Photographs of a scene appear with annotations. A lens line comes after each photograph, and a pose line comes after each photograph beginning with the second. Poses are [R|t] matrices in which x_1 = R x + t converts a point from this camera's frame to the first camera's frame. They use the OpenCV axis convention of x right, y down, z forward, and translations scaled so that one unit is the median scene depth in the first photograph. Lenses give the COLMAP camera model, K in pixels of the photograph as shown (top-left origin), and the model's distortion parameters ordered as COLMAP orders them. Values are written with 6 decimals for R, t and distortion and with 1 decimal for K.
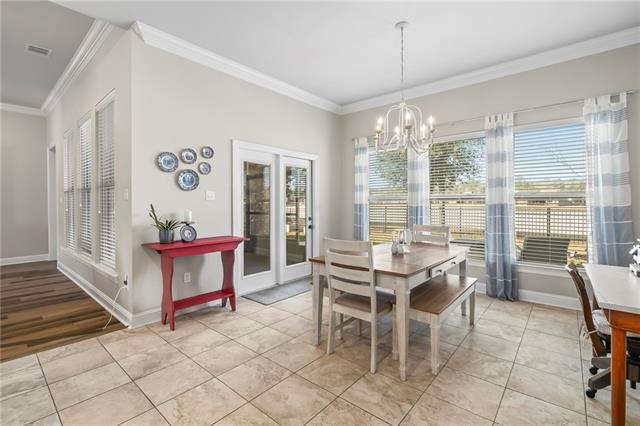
lens RADIAL K [[294.1, 0, 321.0], [0, 294.1, 203.1], [0, 0, 1]] dist [0.005878, 0.000515]
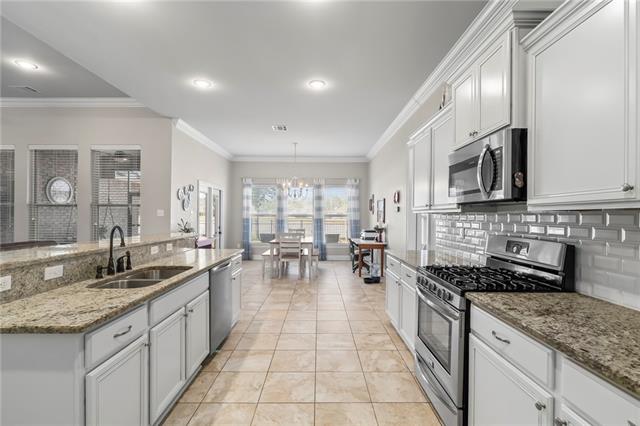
lens RADIAL K [[294.1, 0, 321.0], [0, 294.1, 213.1], [0, 0, 1]] dist [0.005878, 0.000515]
pose [[0.758633, 0.009957, 0.651442, -0.881838], [-0.009243, 0.999947, -0.004520, -0.031236], [-0.651453, -0.002592, 0.758685, -0.741339]]
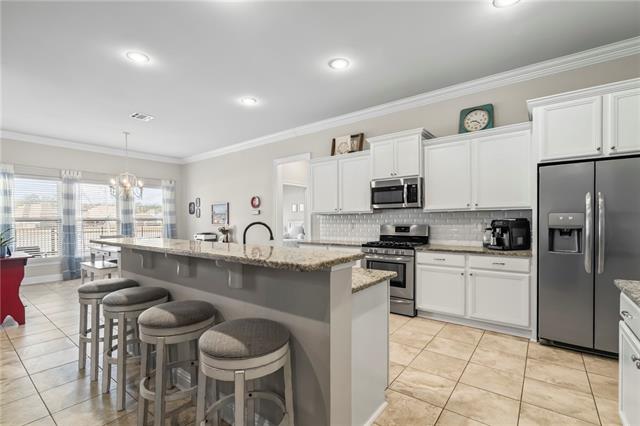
lens RADIAL K [[294.1, 0, 317.6], [0, 294.1, 219.5], [0, 0, 1]] dist [0.005878, 0.000515]
pose [[-0.047224, 0.005320, 0.998870, -1.418276], [0.001462, 0.999985, -0.005257, -0.008385], [-0.998883, 0.001213, -0.047231, -0.145147]]
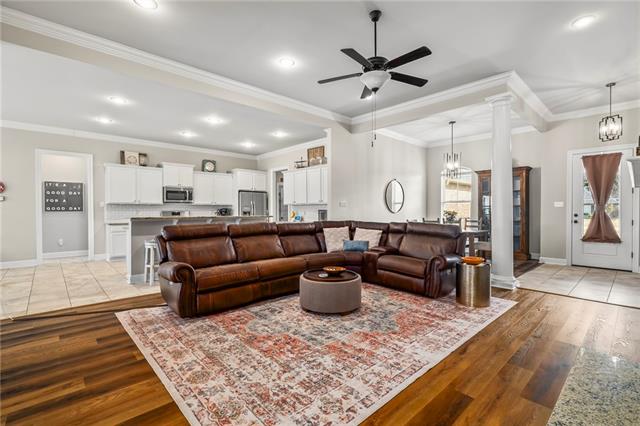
lens RADIAL K [[294.1, 0, 319.9], [0, 294.1, 213.4], [0, 0, 1]] dist [0.005878, 0.000515]
pose [[-0.994072, -0.003380, 0.108668, -1.584478], [-0.002452, 0.999959, 0.008666, 0.004506], [-0.108692, 0.008349, -0.994040, 1.569499]]
